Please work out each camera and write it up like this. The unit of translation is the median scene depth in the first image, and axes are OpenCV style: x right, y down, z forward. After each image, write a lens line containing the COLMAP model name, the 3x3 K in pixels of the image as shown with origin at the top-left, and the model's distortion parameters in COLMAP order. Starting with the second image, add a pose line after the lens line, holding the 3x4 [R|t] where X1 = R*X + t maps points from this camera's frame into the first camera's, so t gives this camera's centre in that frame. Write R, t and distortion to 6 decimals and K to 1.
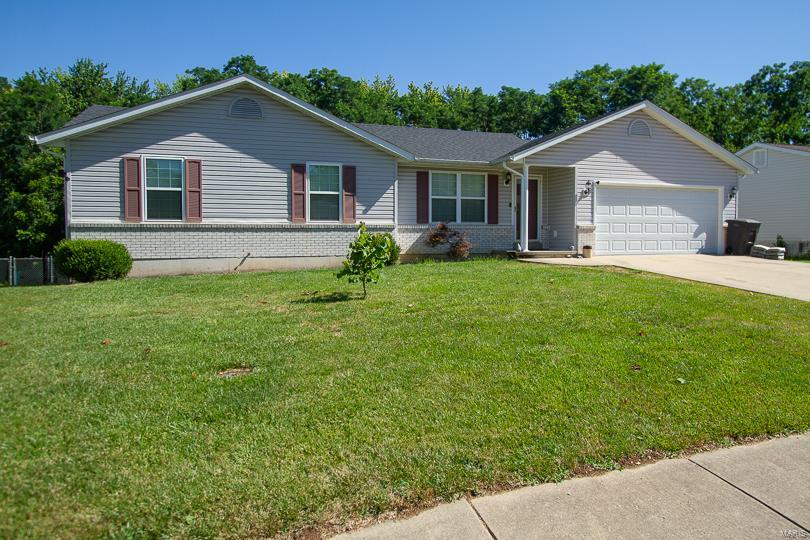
lens RADIAL K [[515.9, 0, 409.4], [0, 515.9, 257.0], [0, 0, 1]] dist [-0.015557, 0.010737]
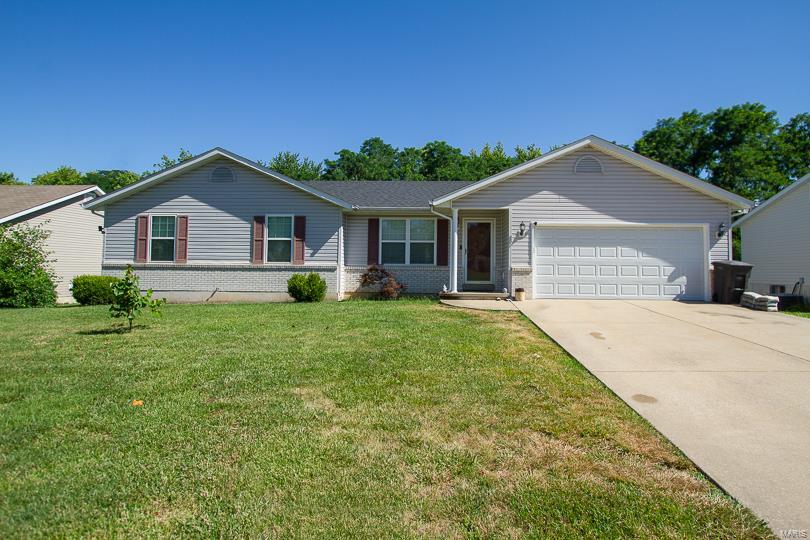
lens RADIAL K [[408.3, 0, 421.8], [0, 408.3, 260.2], [0, 0, 1]] dist [-0.013311, 0.000210]
pose [[0.936511, 0.000604, -0.350639, 0.439689], [-0.026412, 0.997279, -0.068824, -0.017052], [0.349643, 0.073715, 0.933978, 0.213485]]
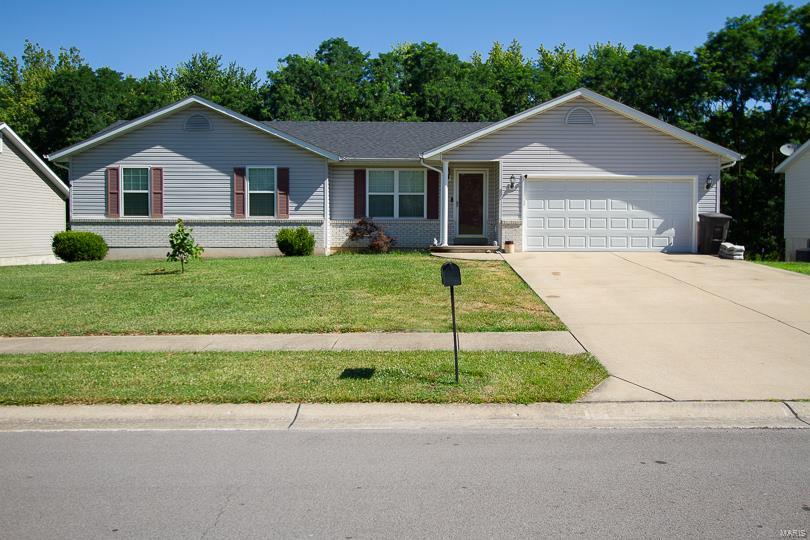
lens RADIAL K [[669.0, 0, 406.9], [0, 669.0, 261.9], [0, 0, 1]] dist [-0.009204, 0.029957]
pose [[0.940634, 0.020930, -0.338777, 0.591440], [-0.020197, 0.999780, 0.005689, 0.014297], [0.338822, 0.001491, 0.940849, -0.262921]]
